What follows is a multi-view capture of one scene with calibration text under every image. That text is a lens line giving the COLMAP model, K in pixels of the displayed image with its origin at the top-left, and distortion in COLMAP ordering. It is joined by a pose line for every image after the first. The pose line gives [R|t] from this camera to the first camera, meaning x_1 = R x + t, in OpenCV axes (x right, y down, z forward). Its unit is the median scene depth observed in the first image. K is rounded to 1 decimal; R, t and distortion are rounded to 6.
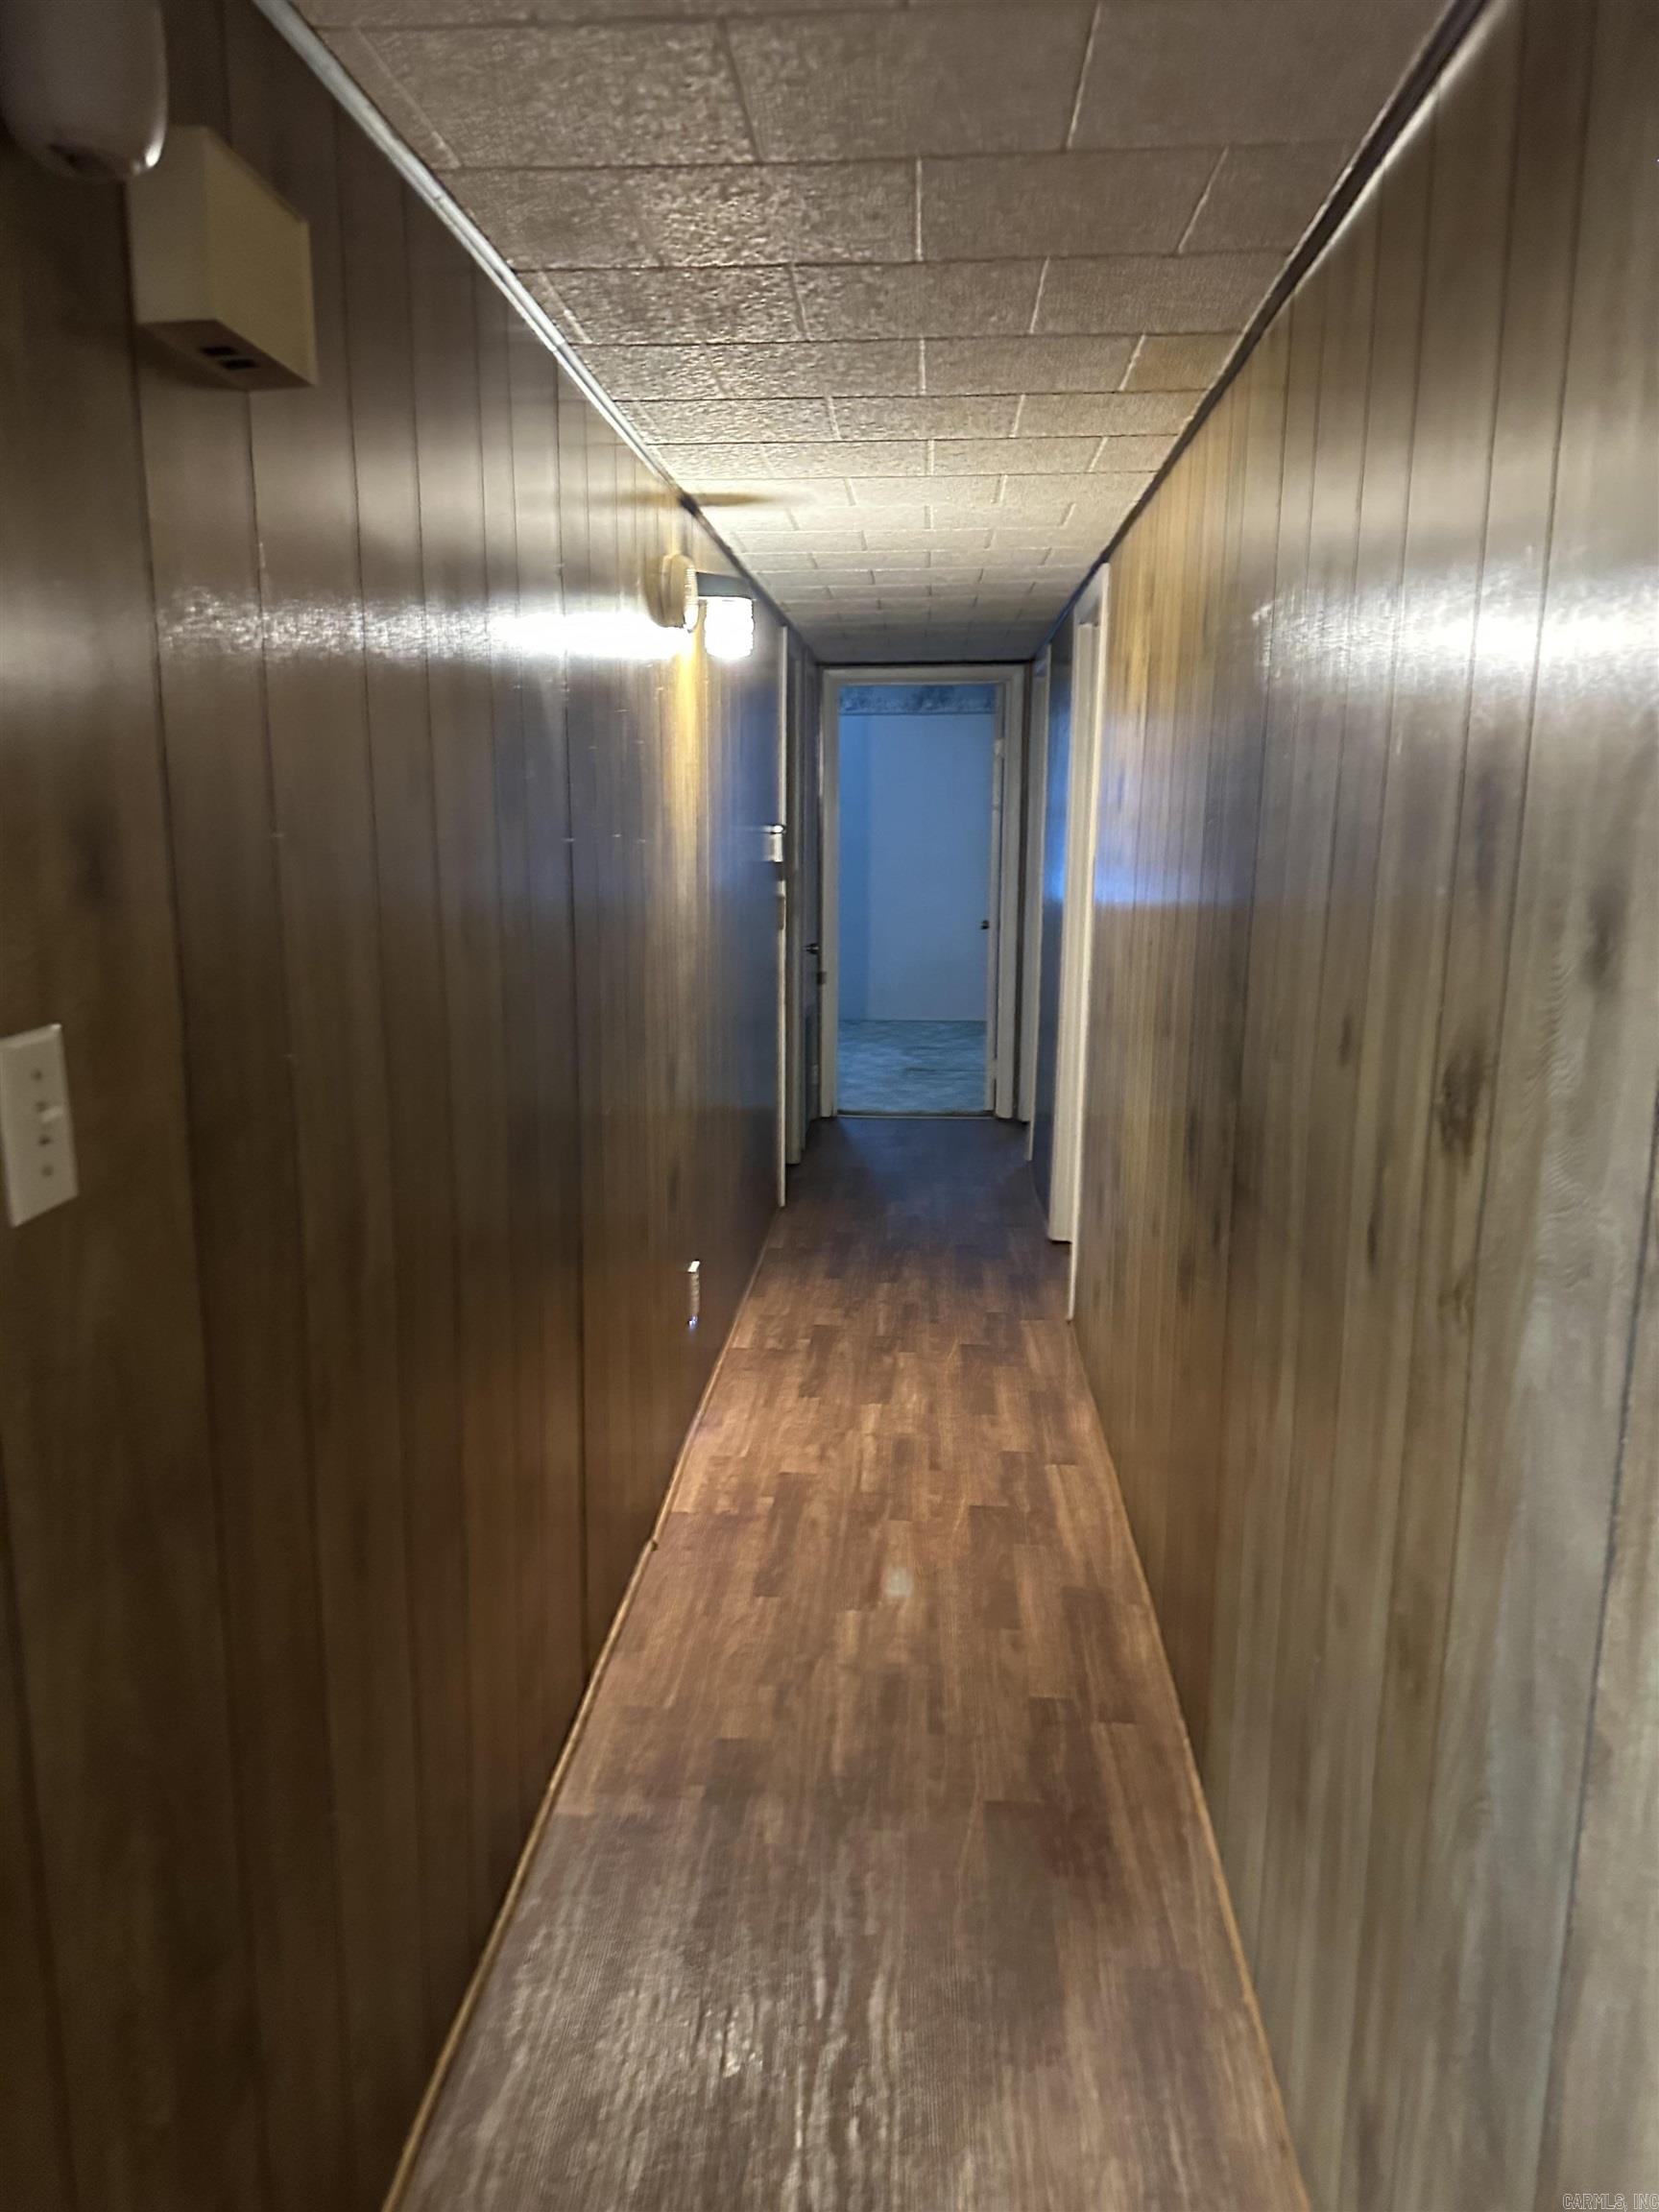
lens RADIAL K [[1574.1, 0, 829.5], [0, 1574.1, 1106.0], [0, 0, 1]] dist [0.041153, -0.042144]
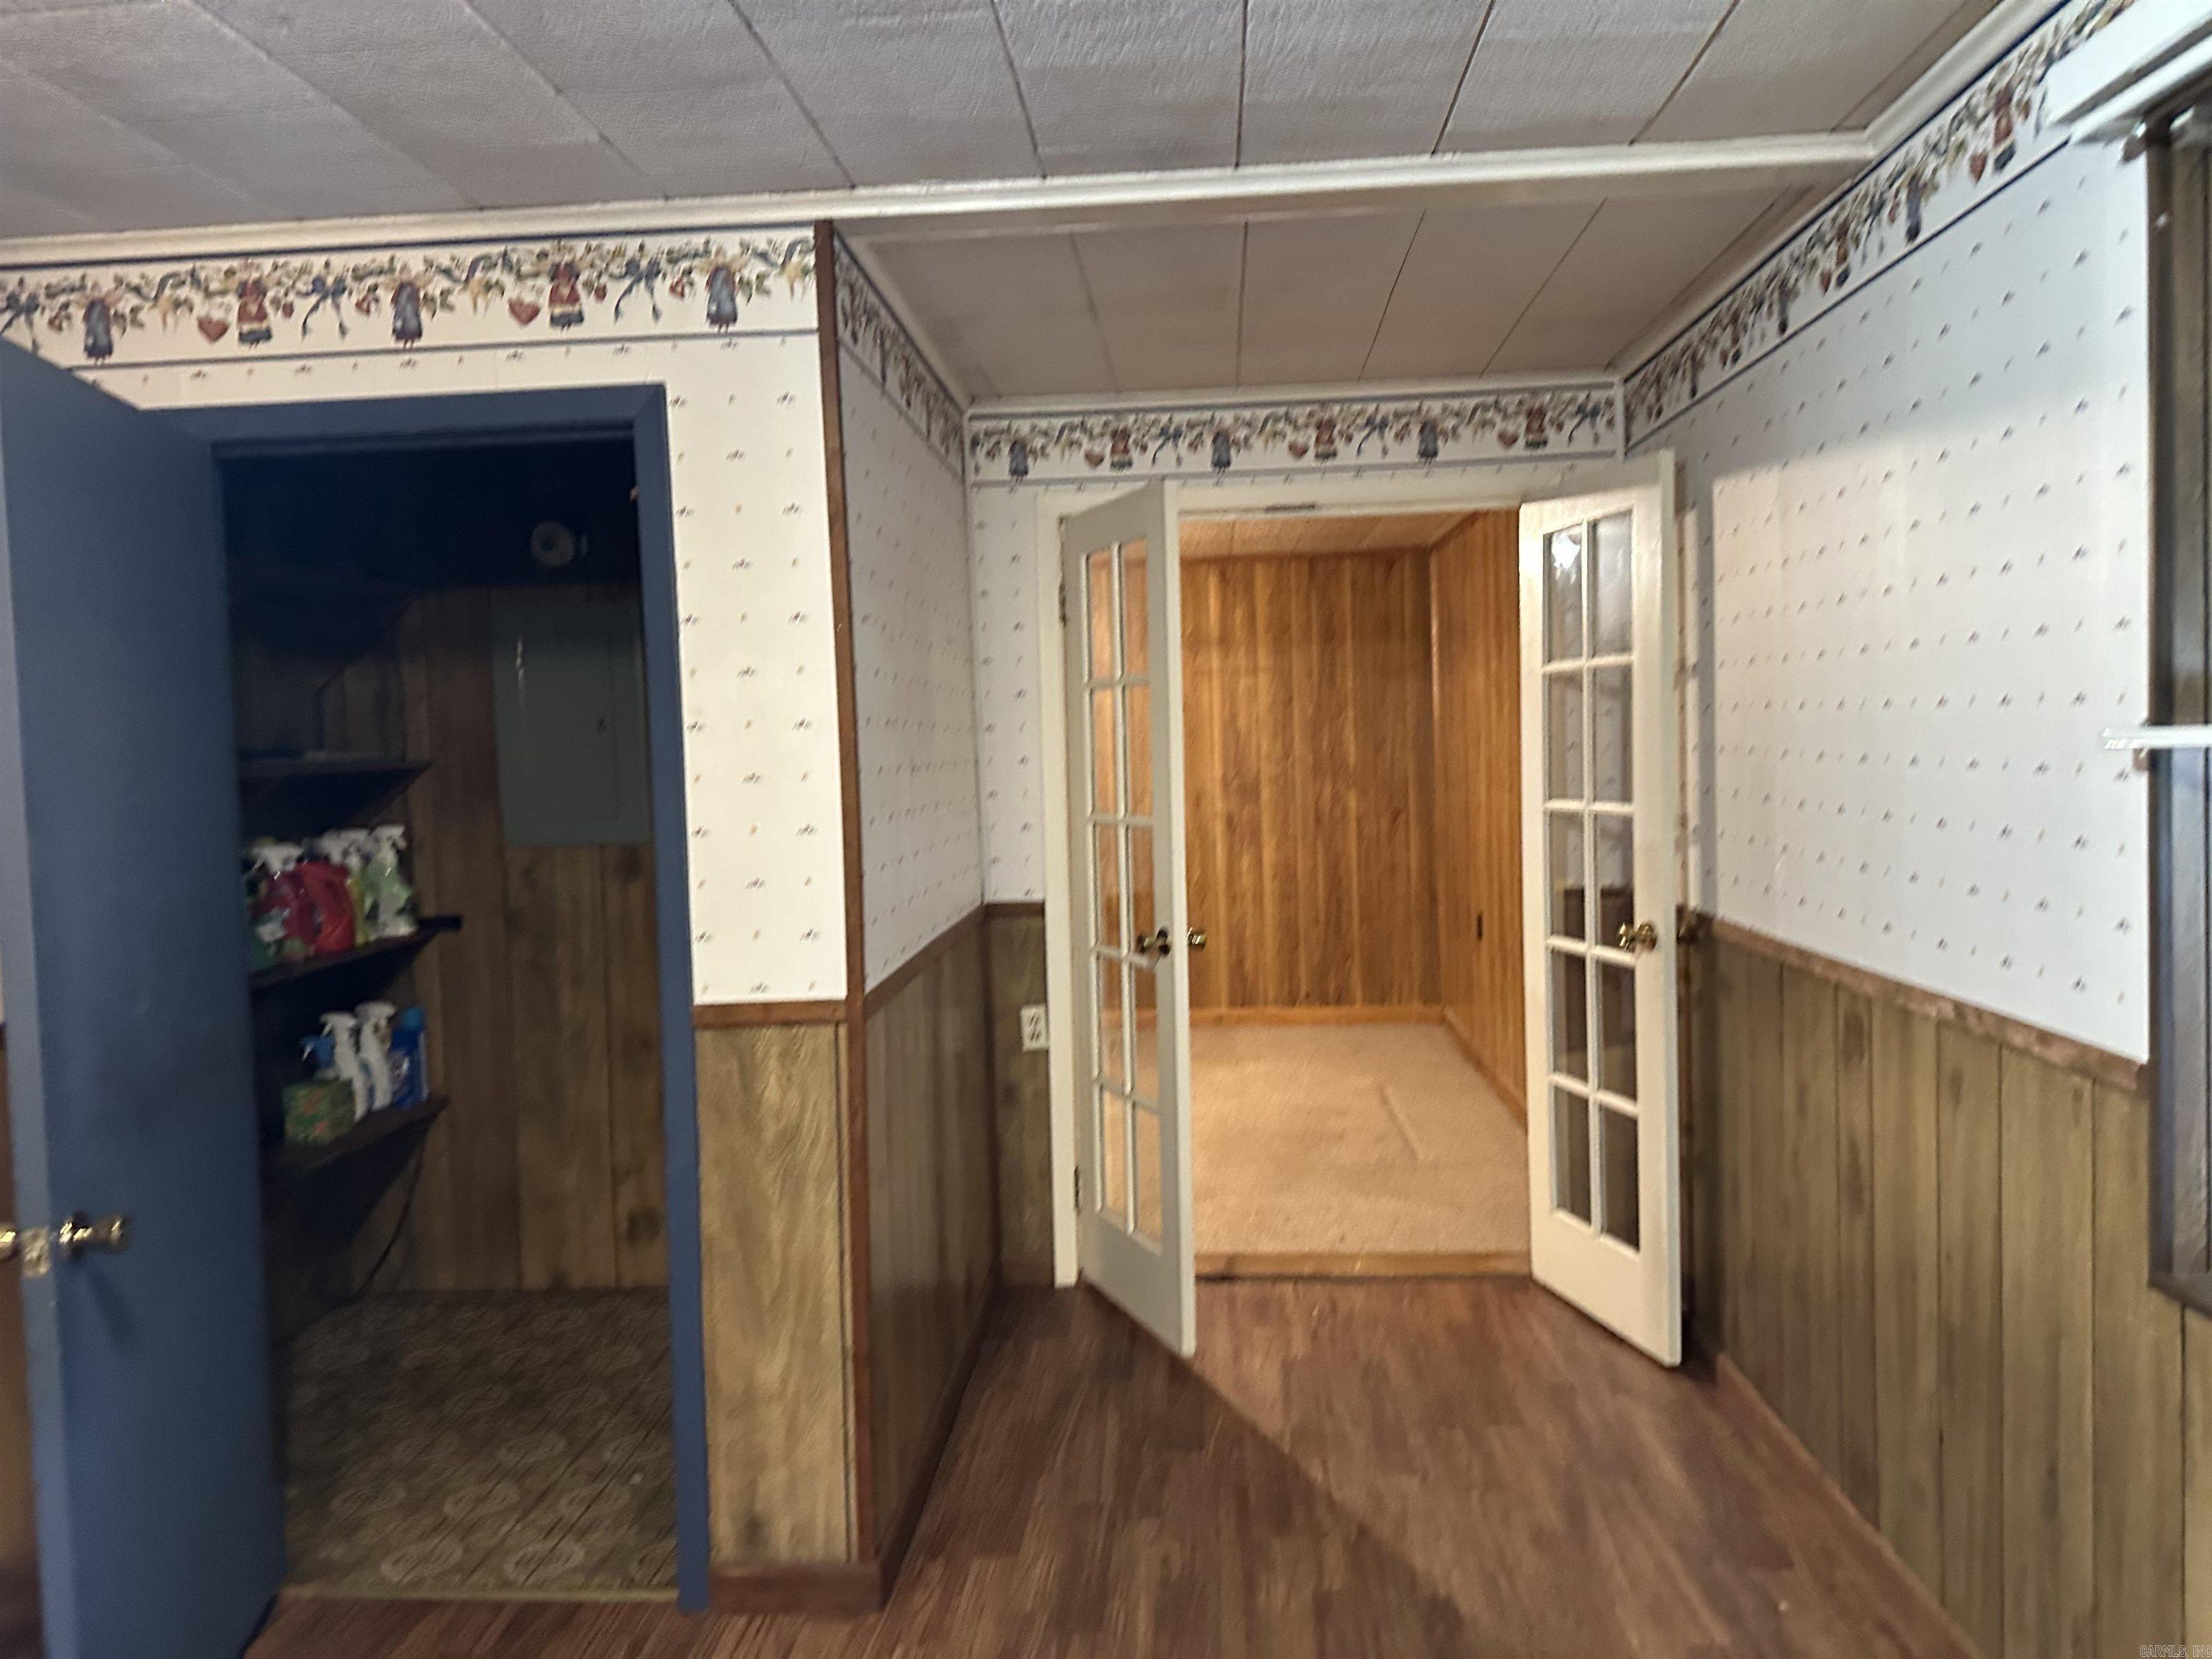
lens RADIAL K [[1579.5, 0, 1118.1], [0, 1579.5, 830.3], [0, 0, 1]] dist [0.047637, -0.040114]
pose [[-0.997766, 0.066615, -0.005132, 0.113815], [0.063339, 0.967544, 0.244637, -0.336268], [0.021262, 0.243766, -0.969601, 1.747257]]
